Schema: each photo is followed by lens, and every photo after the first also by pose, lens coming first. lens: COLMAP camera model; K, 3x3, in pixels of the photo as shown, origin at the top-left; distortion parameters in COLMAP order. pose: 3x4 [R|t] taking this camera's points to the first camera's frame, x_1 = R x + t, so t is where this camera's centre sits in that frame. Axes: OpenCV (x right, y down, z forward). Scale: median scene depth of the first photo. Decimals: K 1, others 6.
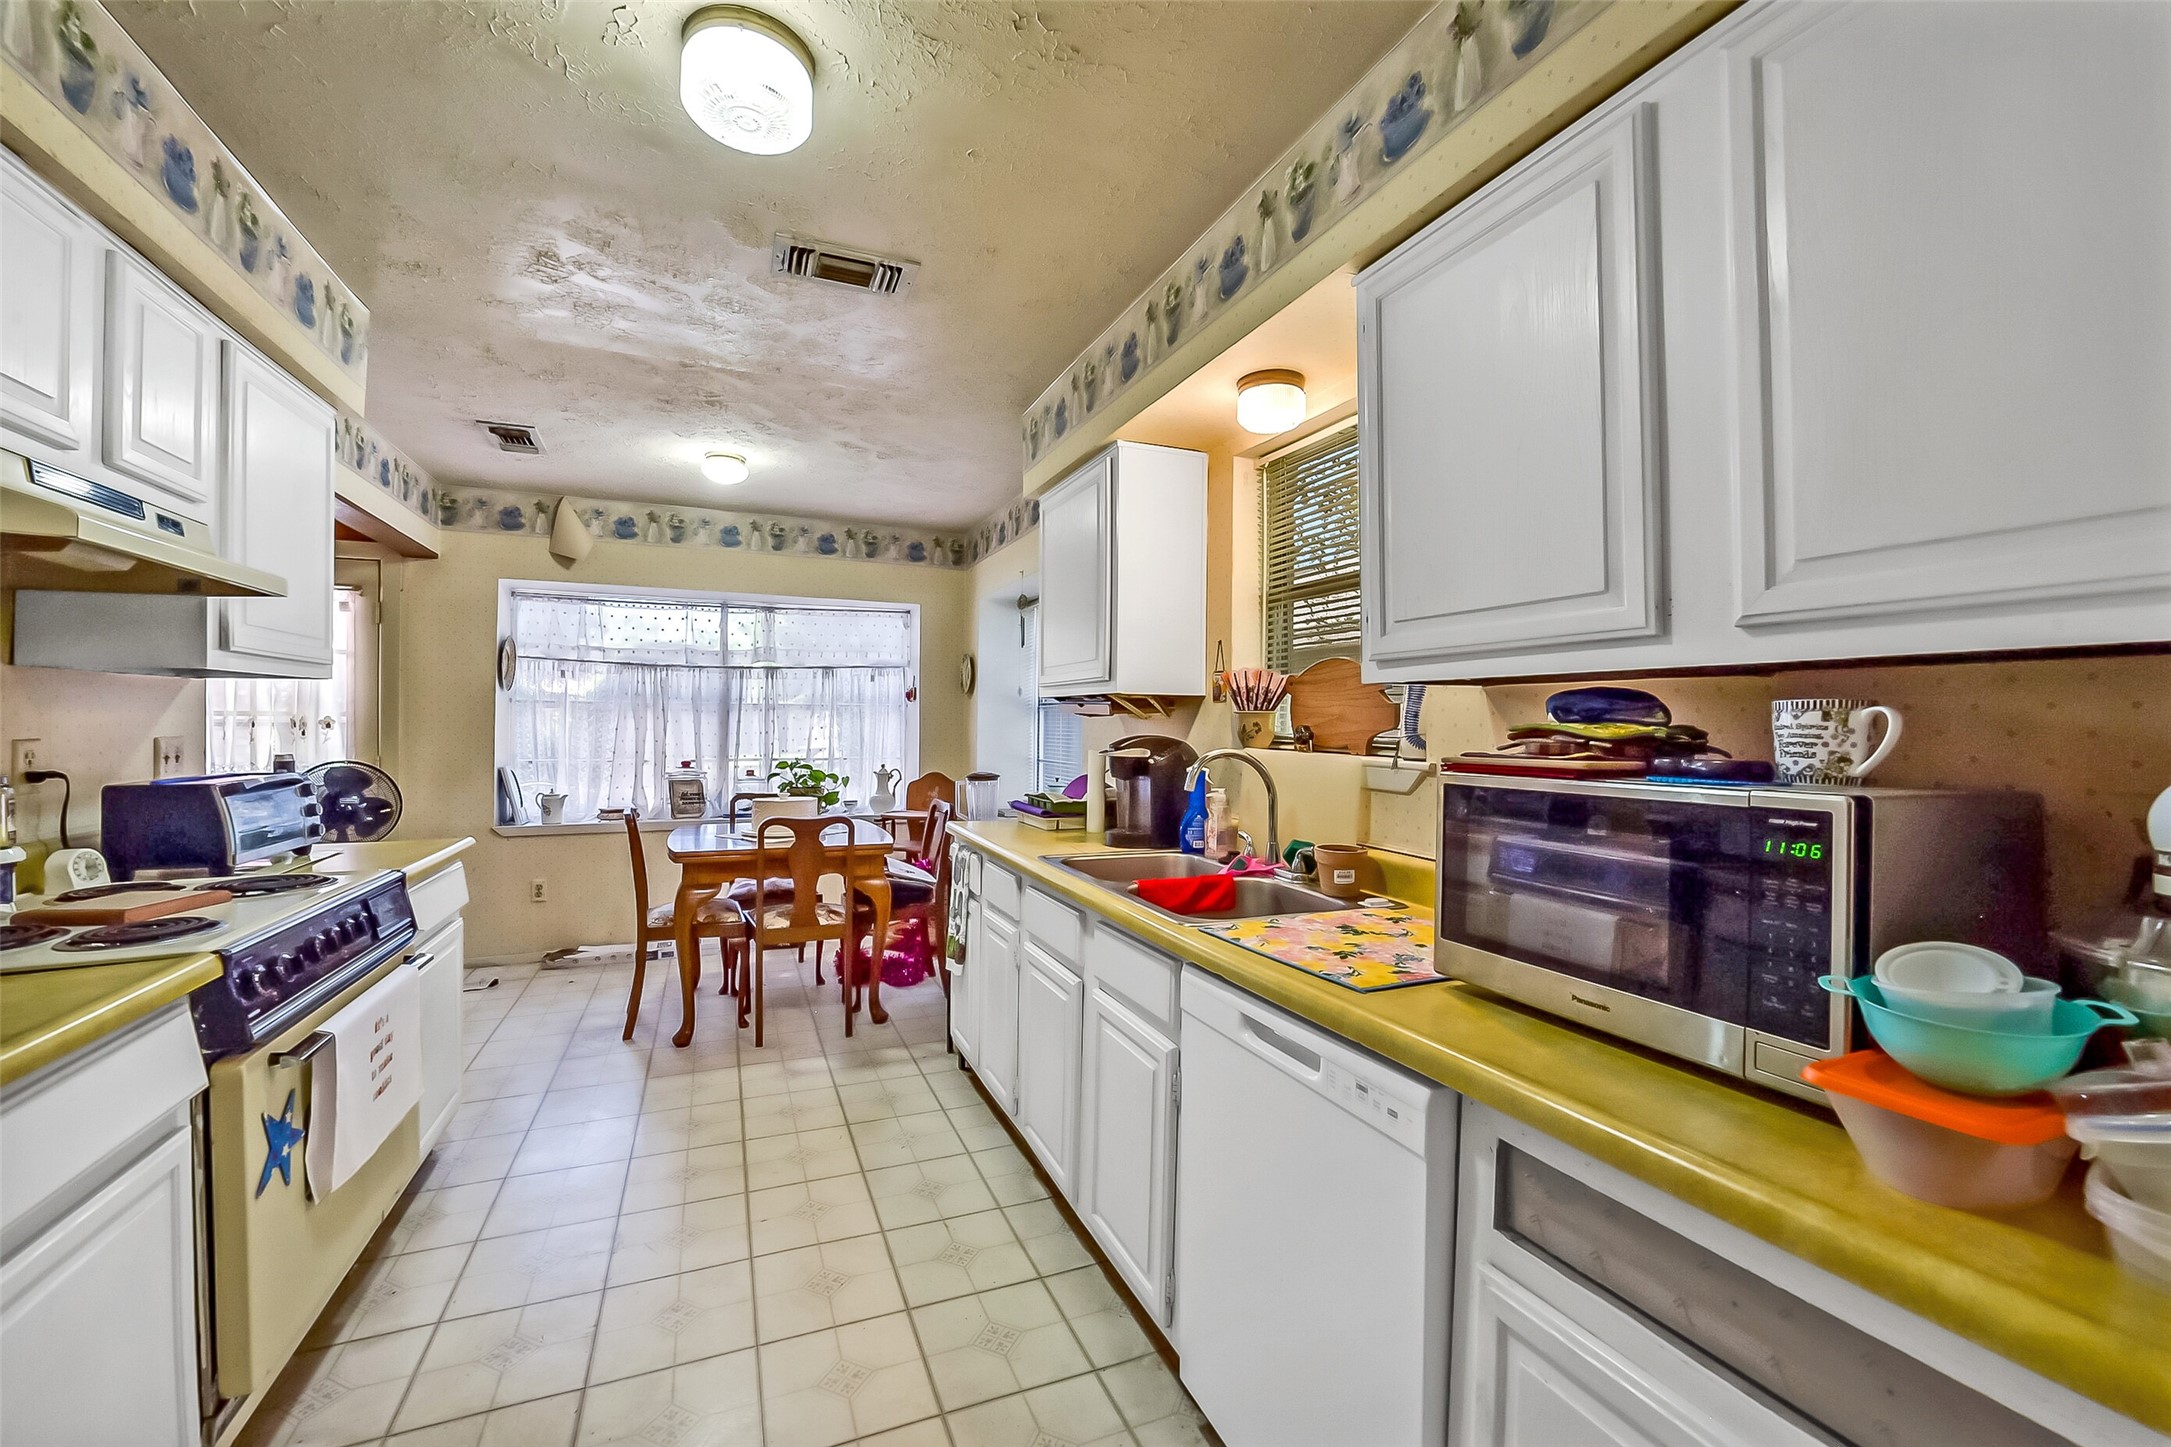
lens RADIAL K [[856.6, 0, 1090.4], [0, 856.6, 725.2], [0, 0, 1]] dist [-0.031629, 0.006265]
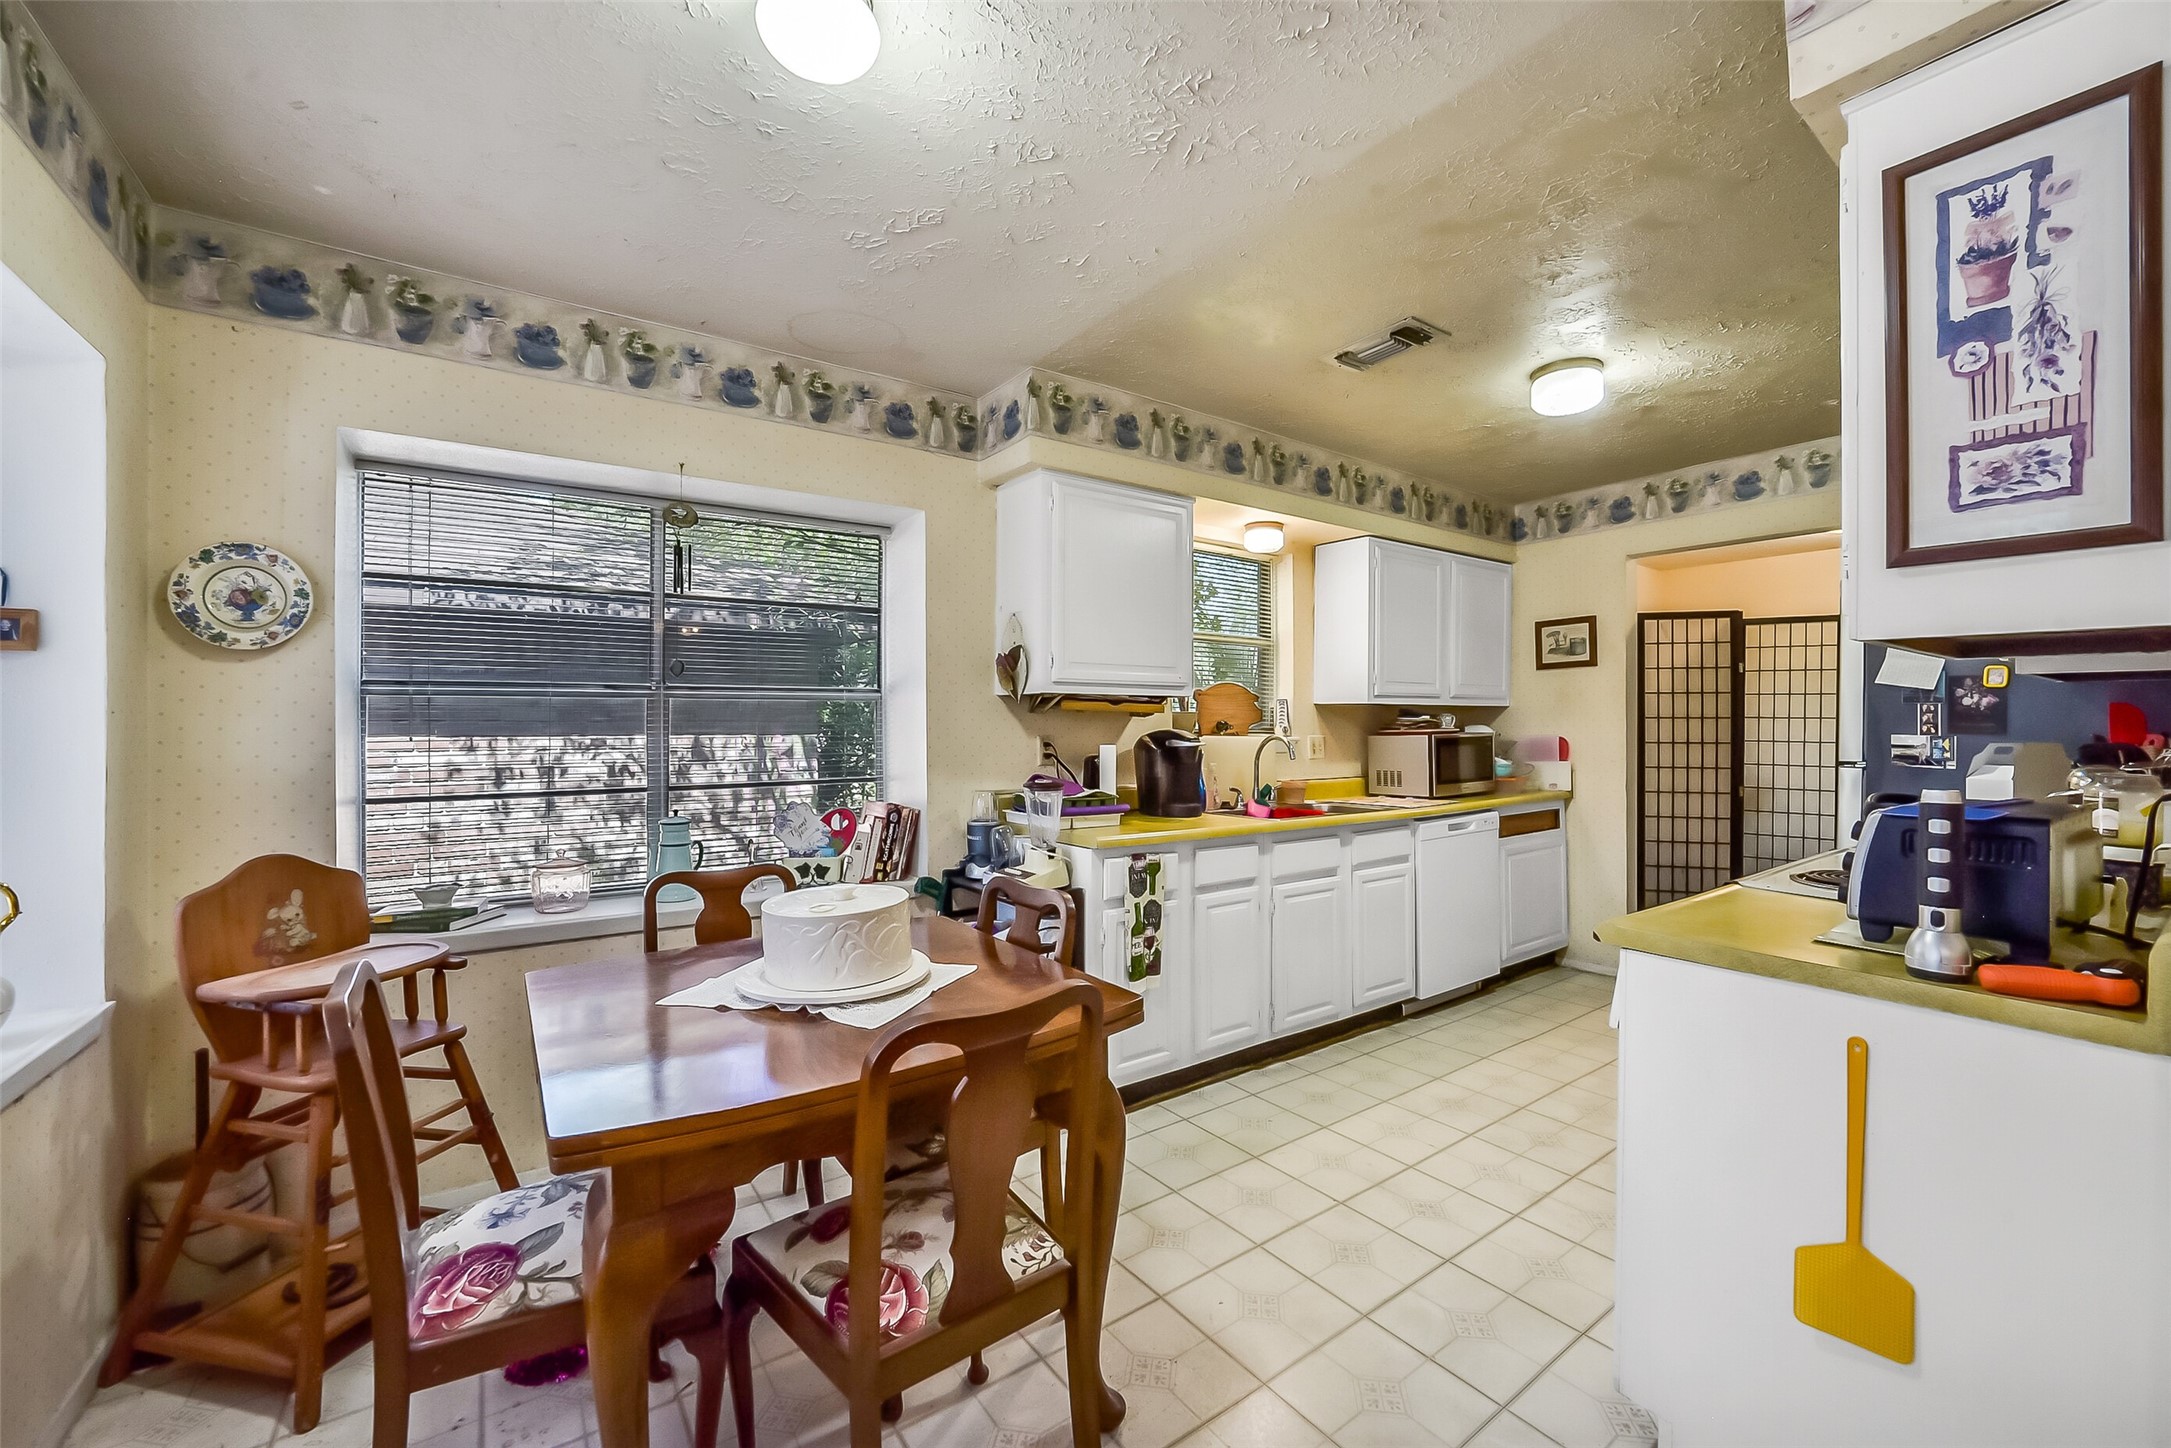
lens RADIAL K [[856.6, 0, 1093.7], [0, 856.6, 719.6], [0, 0, 1]] dist [-0.031629, 0.006265]
pose [[-0.209861, -0.004739, 0.977720, -1.245768], [0.002356, 0.999983, 0.005353, -0.010575], [-0.977728, 0.003427, -0.209846, 1.481109]]
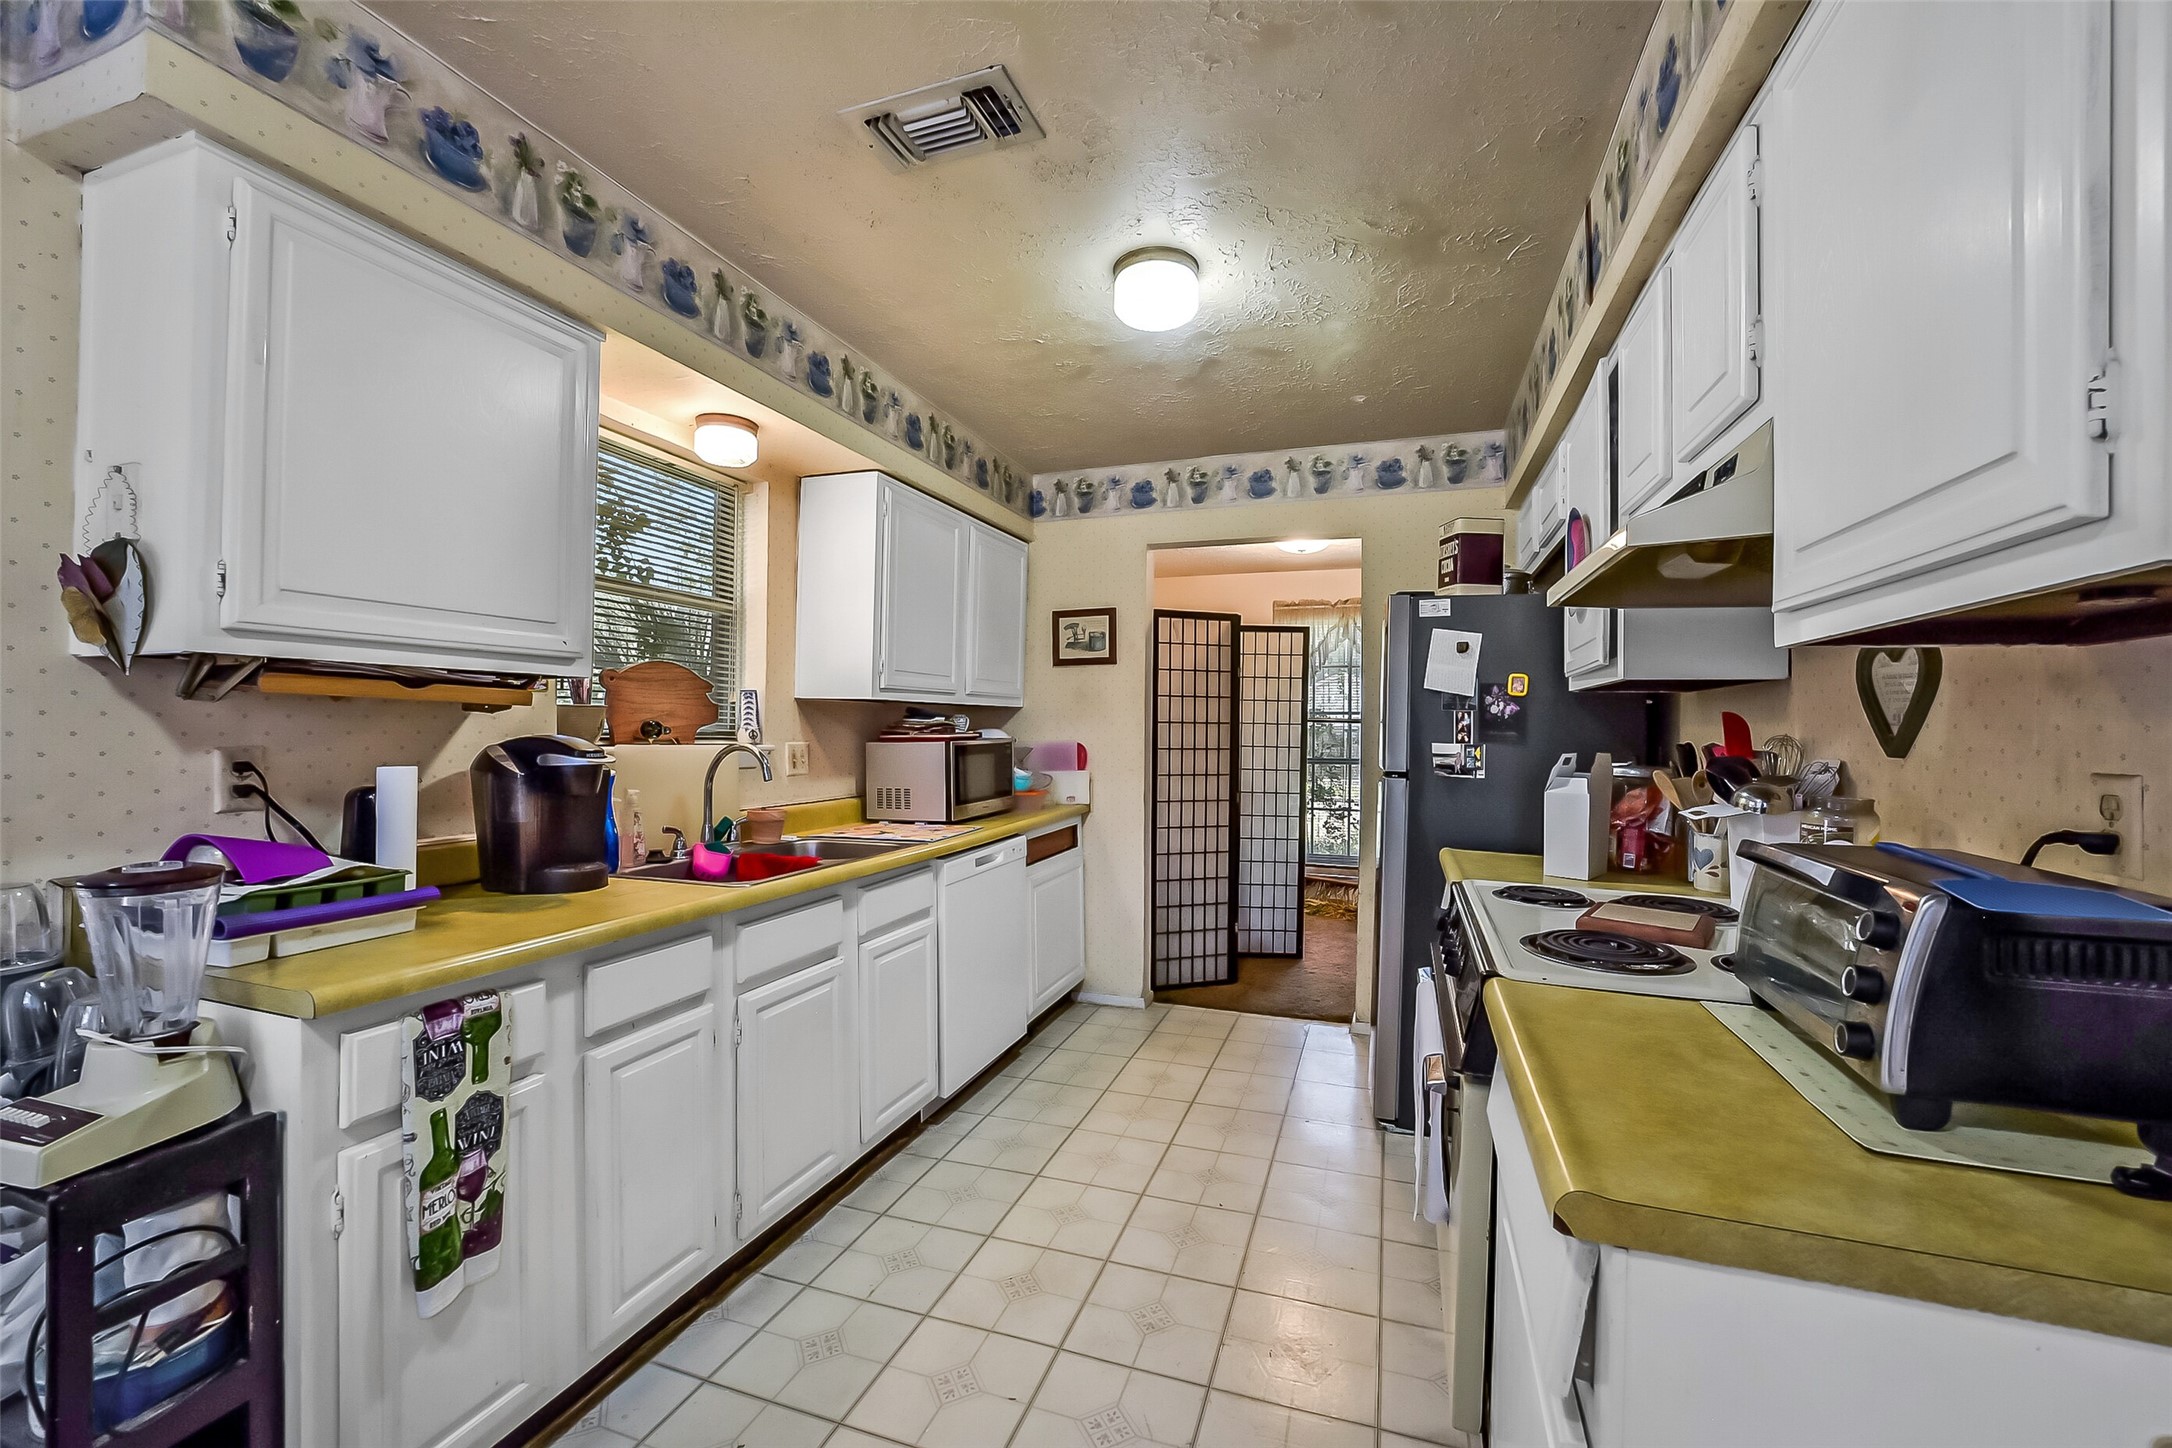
lens RADIAL K [[857.0, 0, 1093.4], [0, 857.0, 720.2], [0, 0, 1]] dist [-0.031629, 0.006265]
pose [[-0.736199, -0.010479, 0.676684, -0.807235], [-0.012061, 0.999924, 0.002363, -0.008523], [-0.676657, -0.006421, -0.736270, 1.301380]]
